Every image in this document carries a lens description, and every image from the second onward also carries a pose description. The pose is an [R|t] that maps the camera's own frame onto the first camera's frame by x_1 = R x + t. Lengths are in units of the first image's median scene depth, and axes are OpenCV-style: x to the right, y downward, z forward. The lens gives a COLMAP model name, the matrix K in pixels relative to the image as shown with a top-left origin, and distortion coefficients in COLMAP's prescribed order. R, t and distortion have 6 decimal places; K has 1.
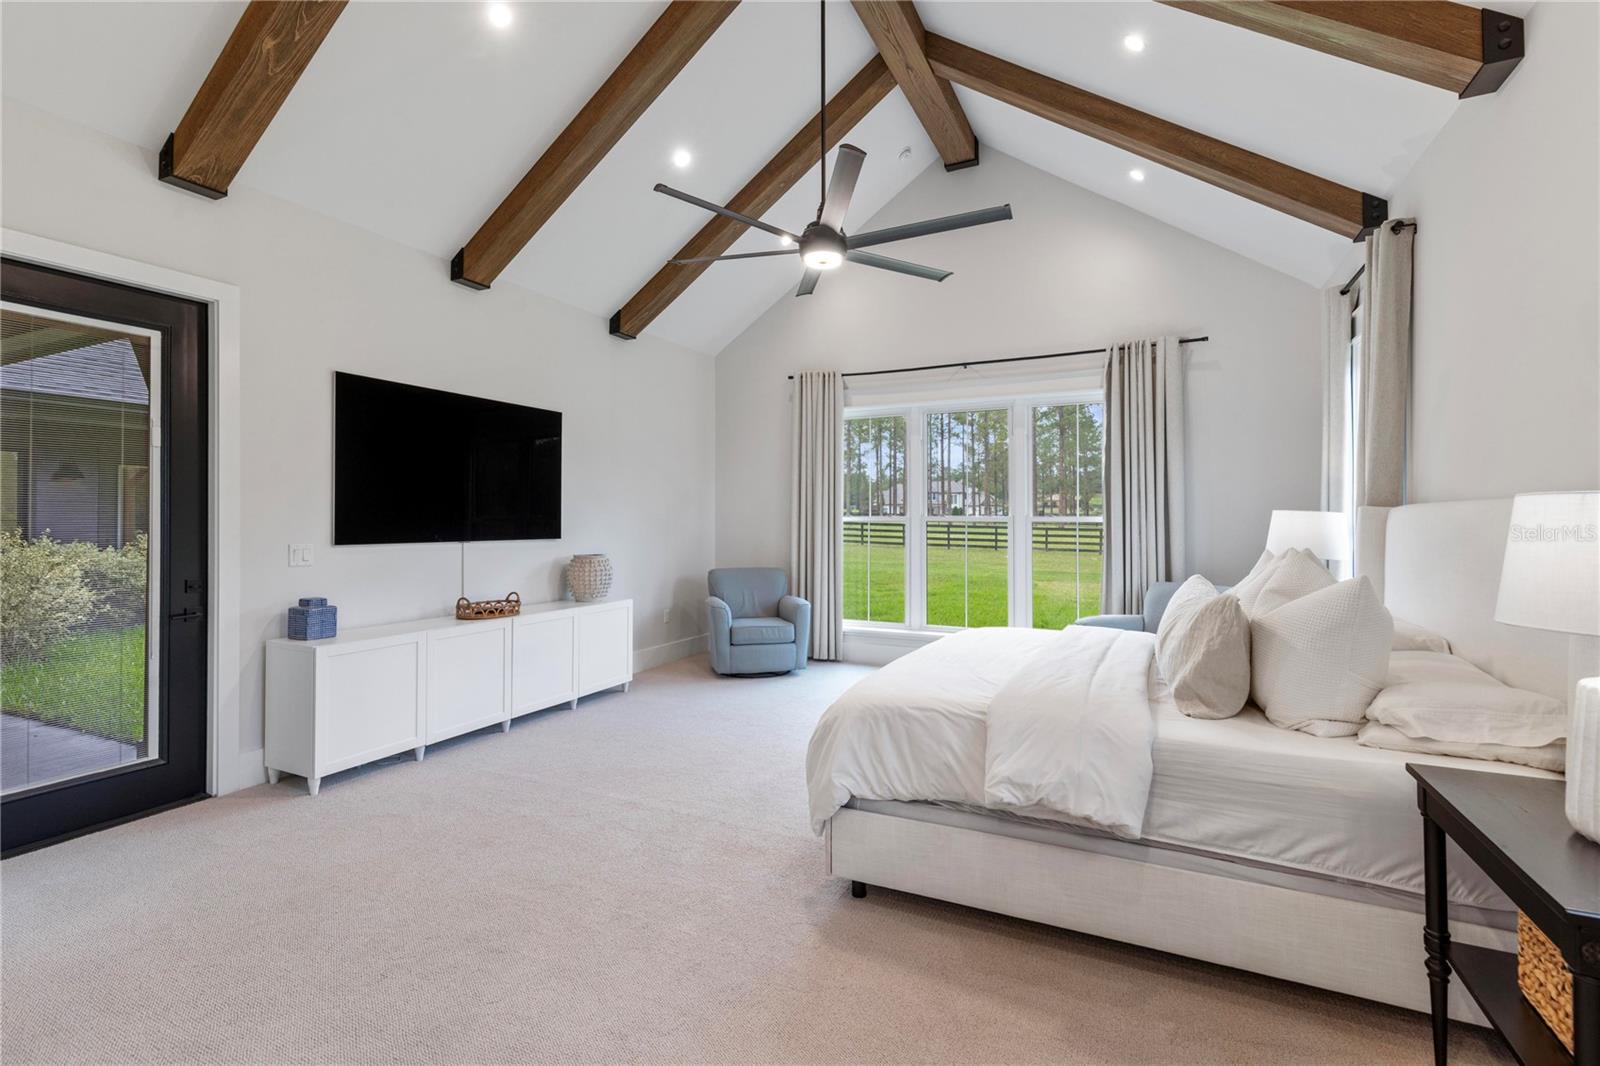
lens RADIAL K [[722.3, 0, 797.1], [0, 722.3, 525.0], [0, 0, 1]] dist [0.004948, -0.000301]
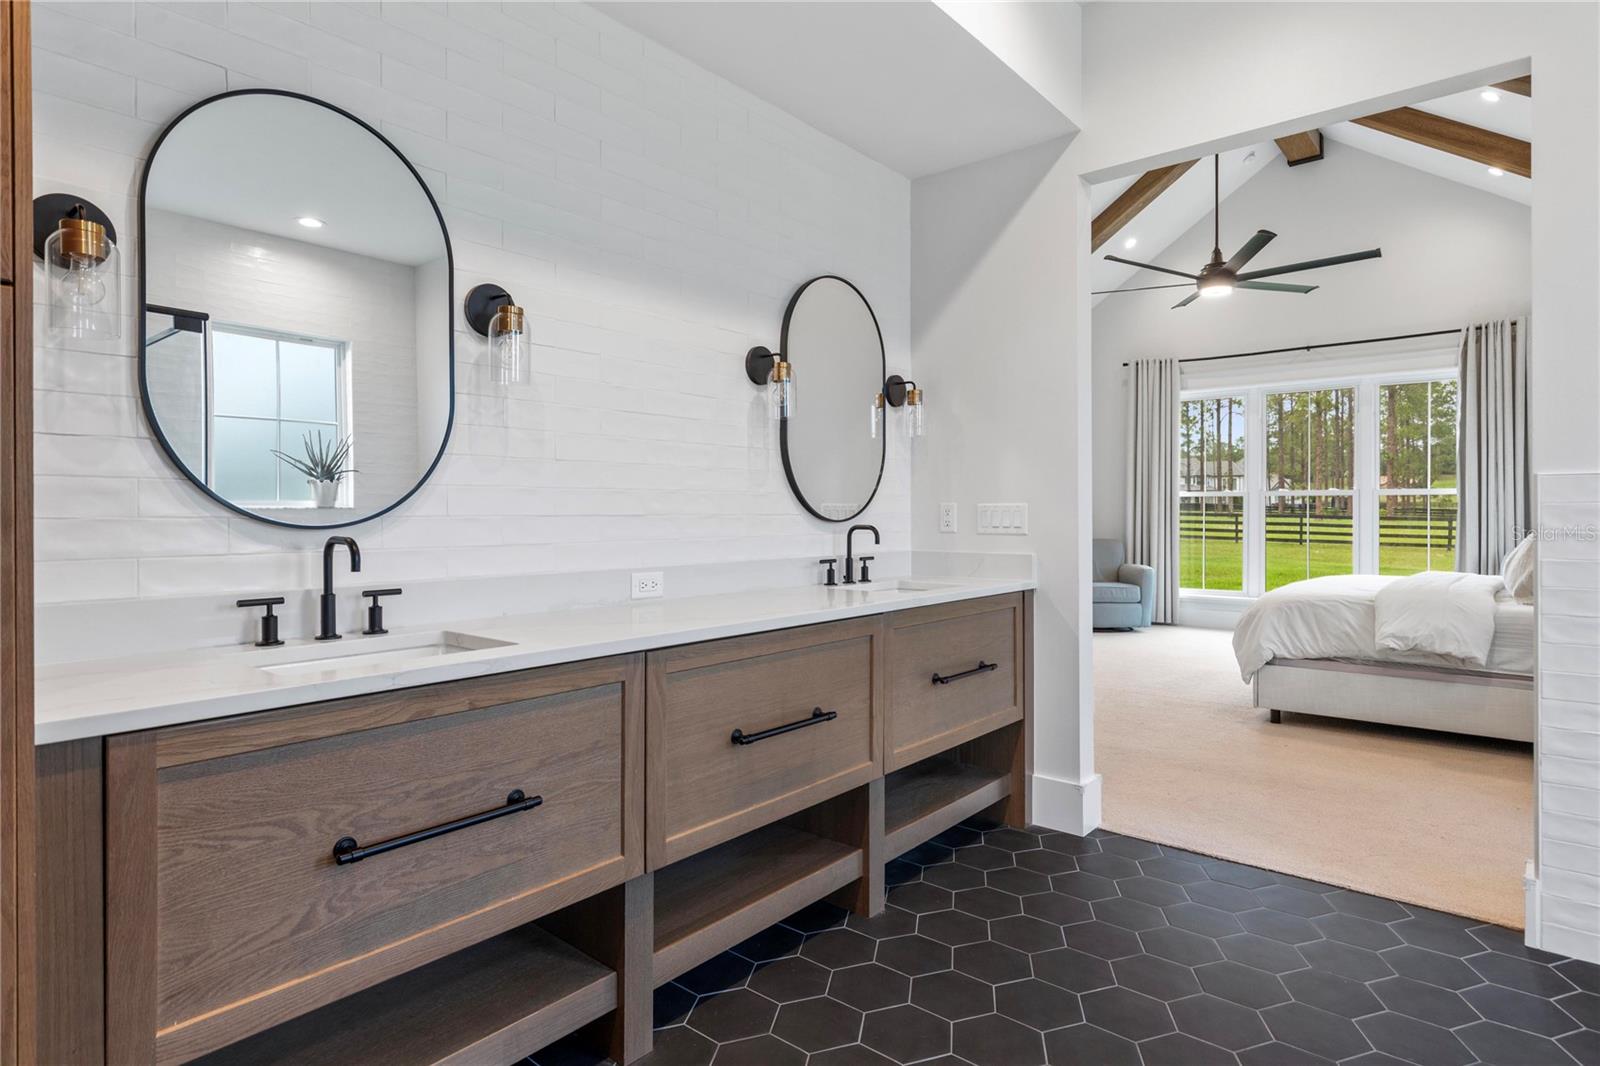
lens RADIAL K [[857.6, 0, 799.9], [0, 857.6, 526.4], [0, 0, 1]] dist [-0.002824, -0.000020]
pose [[0.968696, 0.002506, -0.248236, -0.193897], [0.000004, 0.999949, 0.010113, 0.031133], [0.248249, -0.009798, 0.968647, -0.445080]]
